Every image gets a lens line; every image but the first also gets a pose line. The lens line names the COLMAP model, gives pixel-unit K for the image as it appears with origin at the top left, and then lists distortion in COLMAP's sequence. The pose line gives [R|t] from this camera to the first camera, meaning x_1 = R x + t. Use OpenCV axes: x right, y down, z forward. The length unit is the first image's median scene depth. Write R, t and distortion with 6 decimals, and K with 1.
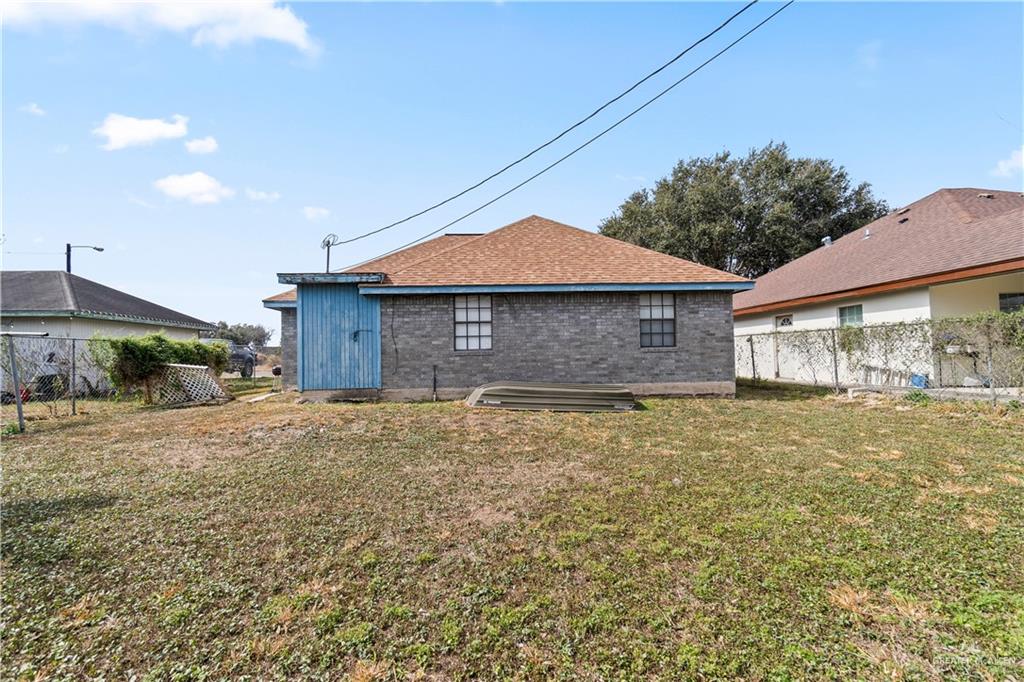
lens RADIAL K [[443.9, 0, 508.9], [0, 443.9, 342.1], [0, 0, 1]] dist [-0.007450, 0.000245]
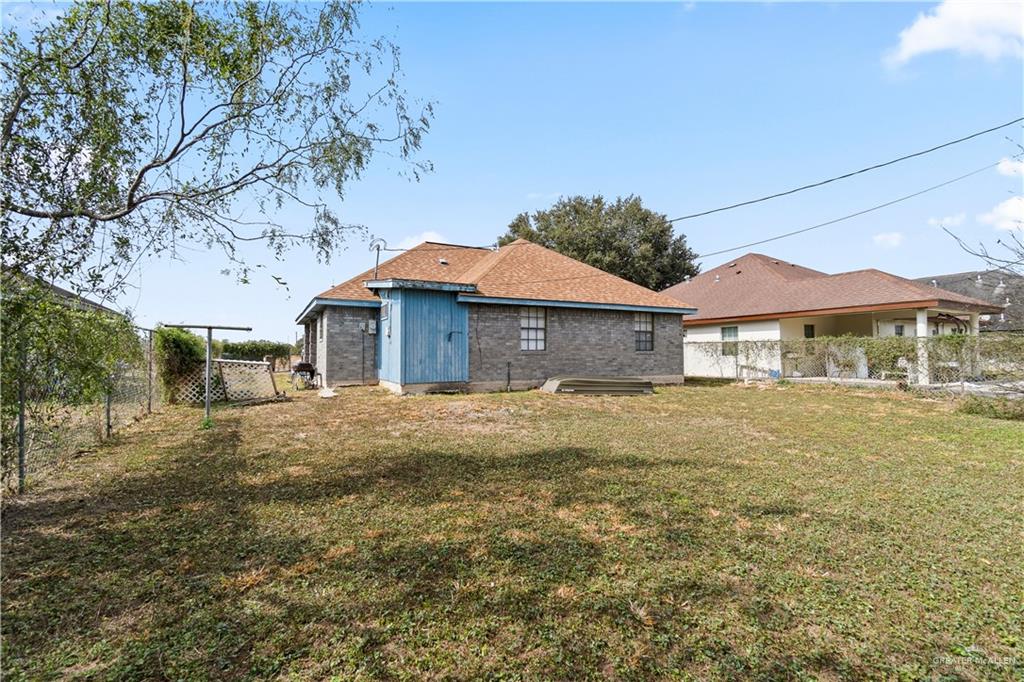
lens RADIAL K [[443.9, 0, 519.6], [0, 443.9, 342.3], [0, 0, 1]] dist [-0.007450, 0.000245]
pose [[0.906494, 0.027448, 0.421325, -0.644833], [-0.026526, 0.999616, -0.008051, 0.005425], [-0.421384, -0.003878, 0.906874, -0.127162]]
